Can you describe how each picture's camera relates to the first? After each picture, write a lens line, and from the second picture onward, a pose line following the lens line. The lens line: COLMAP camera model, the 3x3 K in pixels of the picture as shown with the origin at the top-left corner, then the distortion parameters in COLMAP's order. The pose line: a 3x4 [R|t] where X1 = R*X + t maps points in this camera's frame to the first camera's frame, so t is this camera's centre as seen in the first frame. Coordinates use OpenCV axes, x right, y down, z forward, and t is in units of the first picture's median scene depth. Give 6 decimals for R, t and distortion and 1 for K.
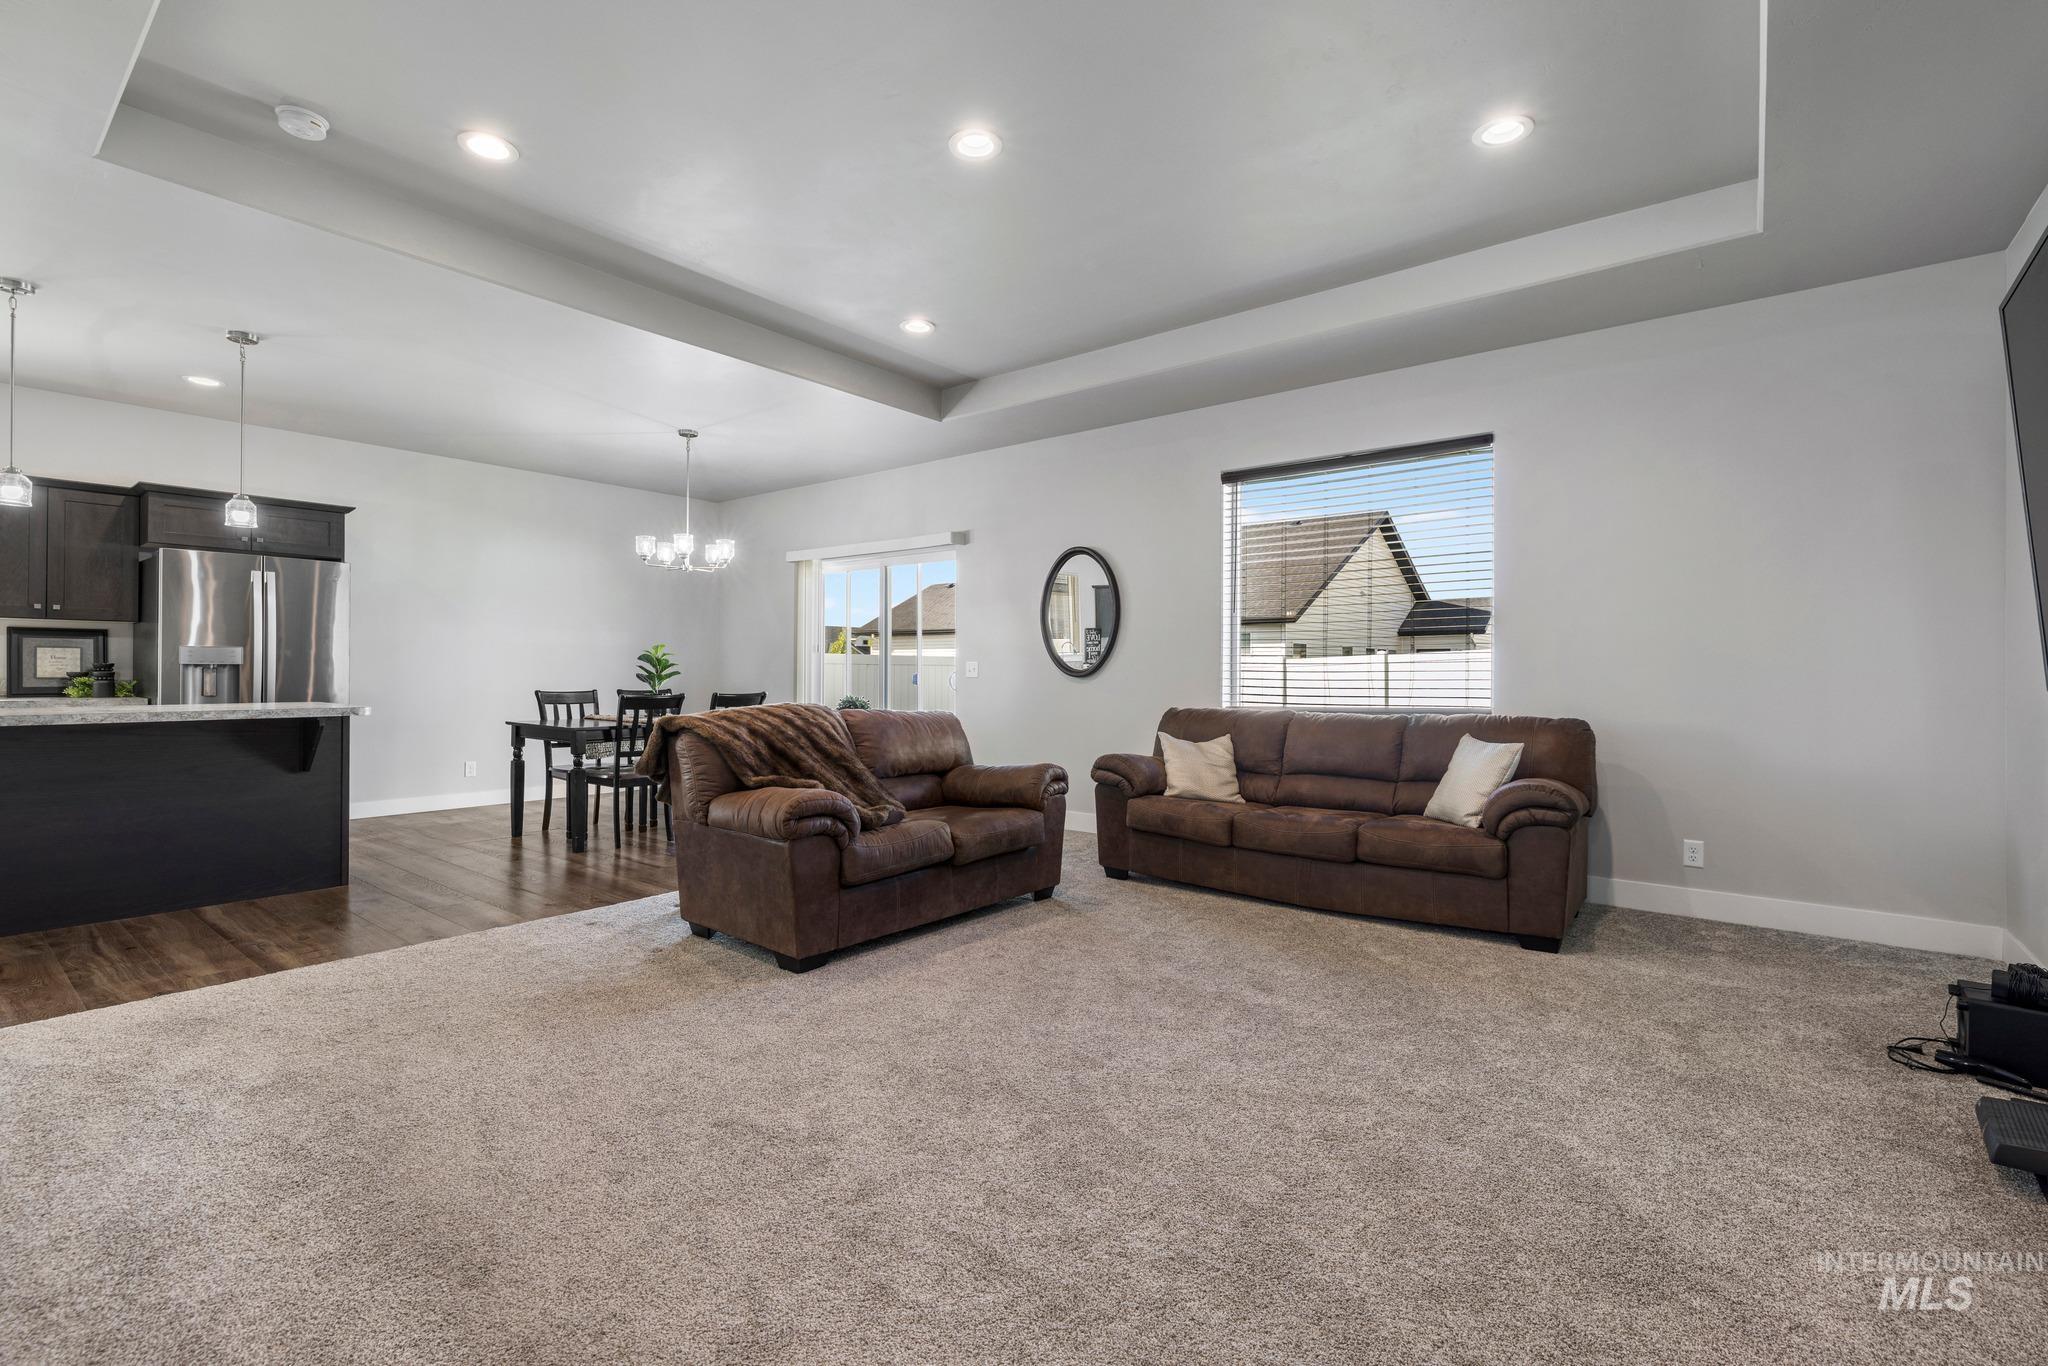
lens RADIAL K [[926.4, 0, 1033.4], [0, 926.4, 668.9], [0, 0, 1]] dist [0.002781, 0.000071]
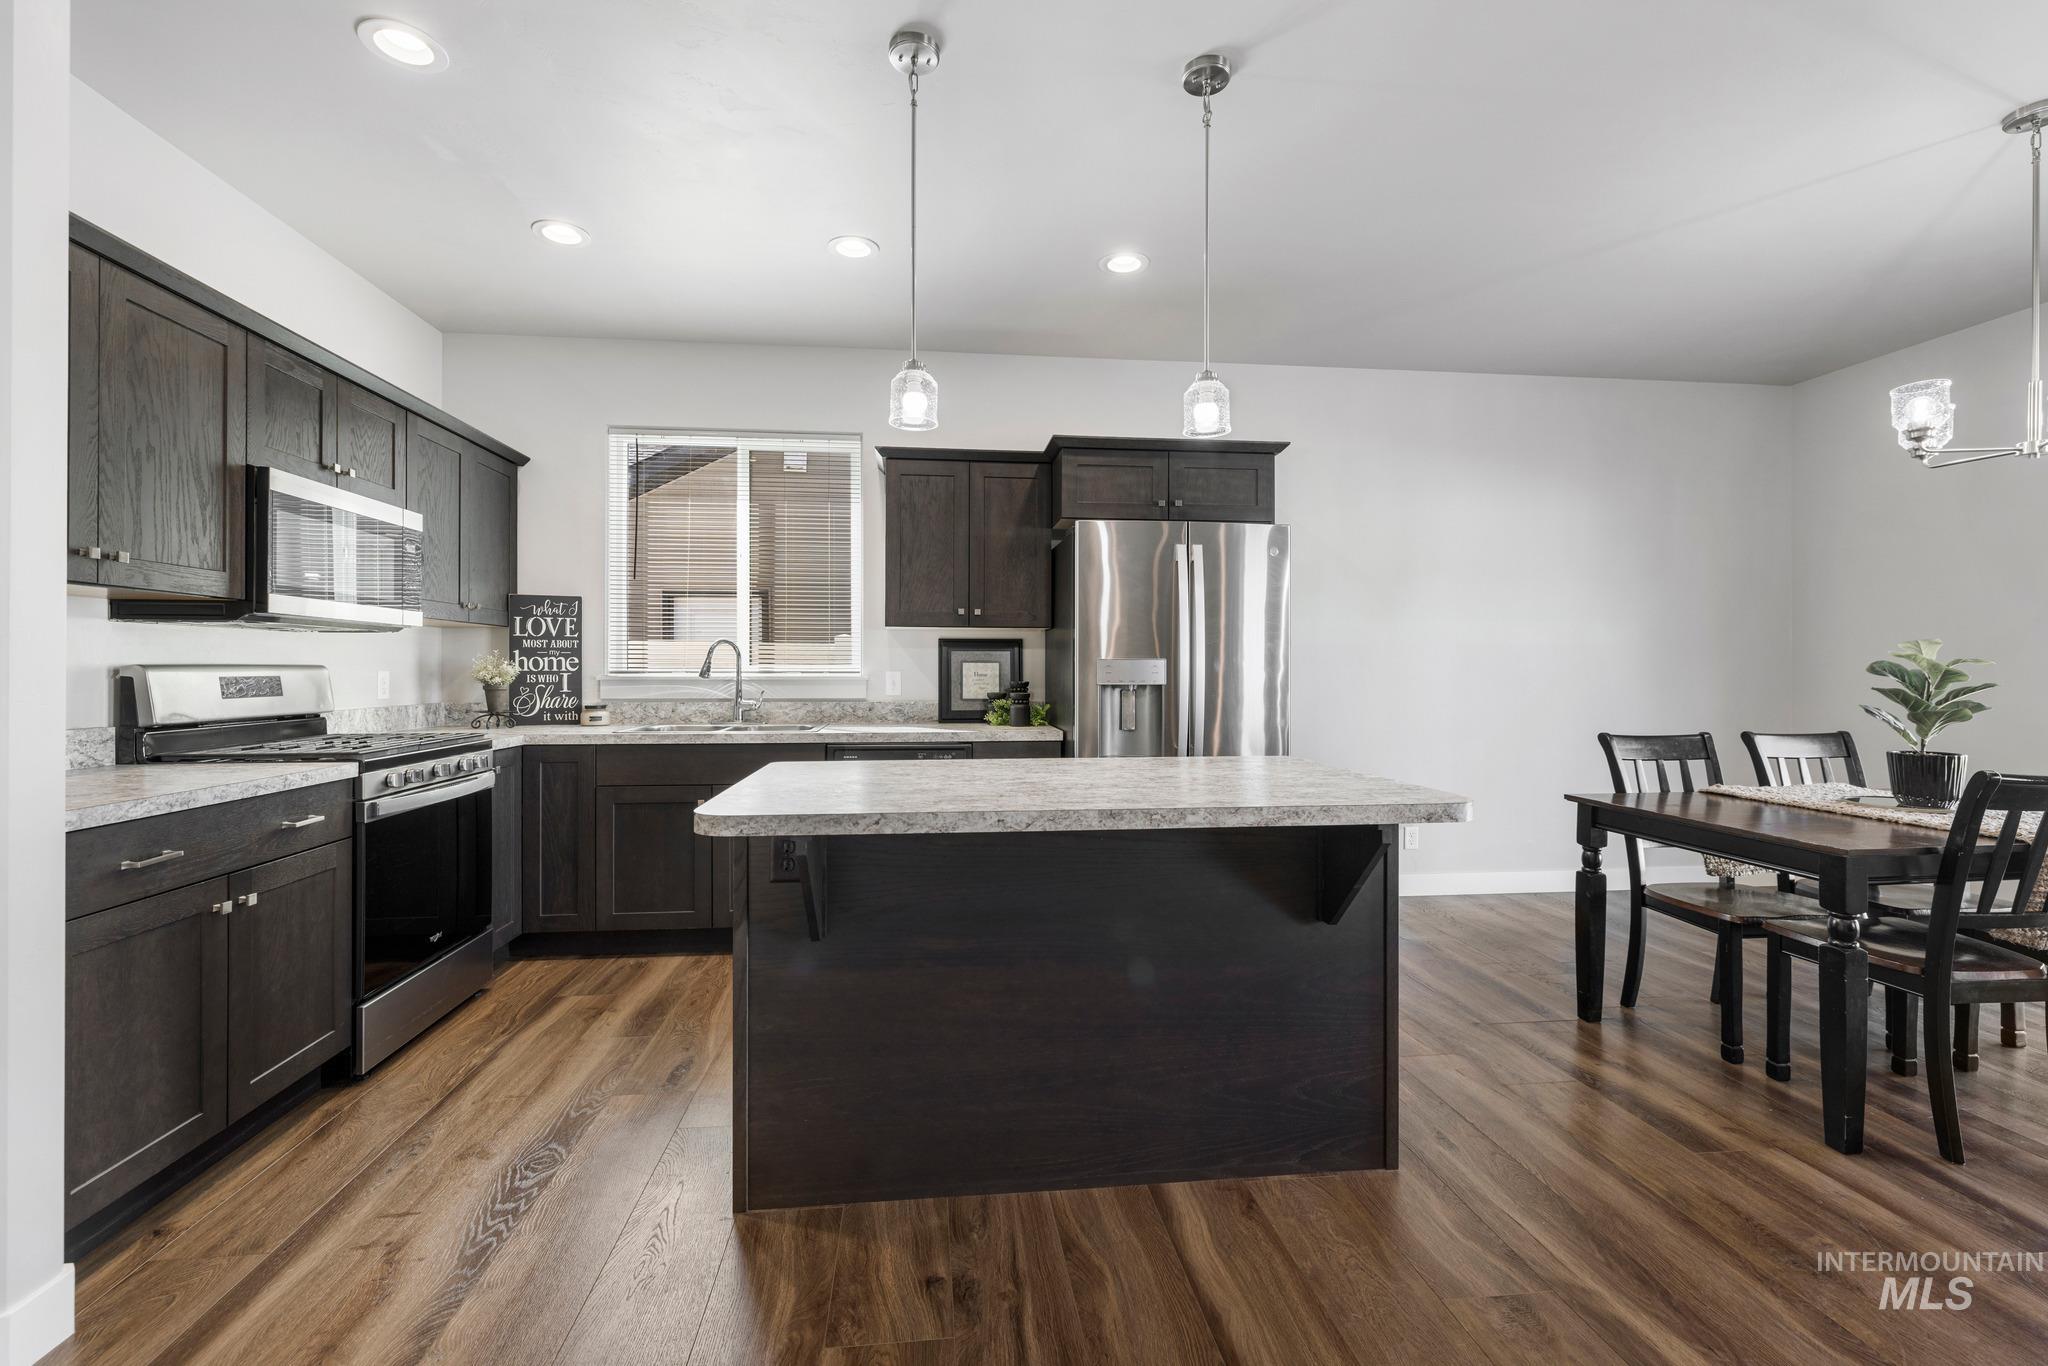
lens RADIAL K [[926.4, 0, 1022.6], [0, 926.4, 674.5], [0, 0, 1]] dist [0.002781, 0.000071]
pose [[0.715116, 0.000160, -0.699006, -0.454520], [0.005785, 0.999964, 0.006148, -0.017136], [0.698982, -0.008441, 0.715090, 0.444842]]
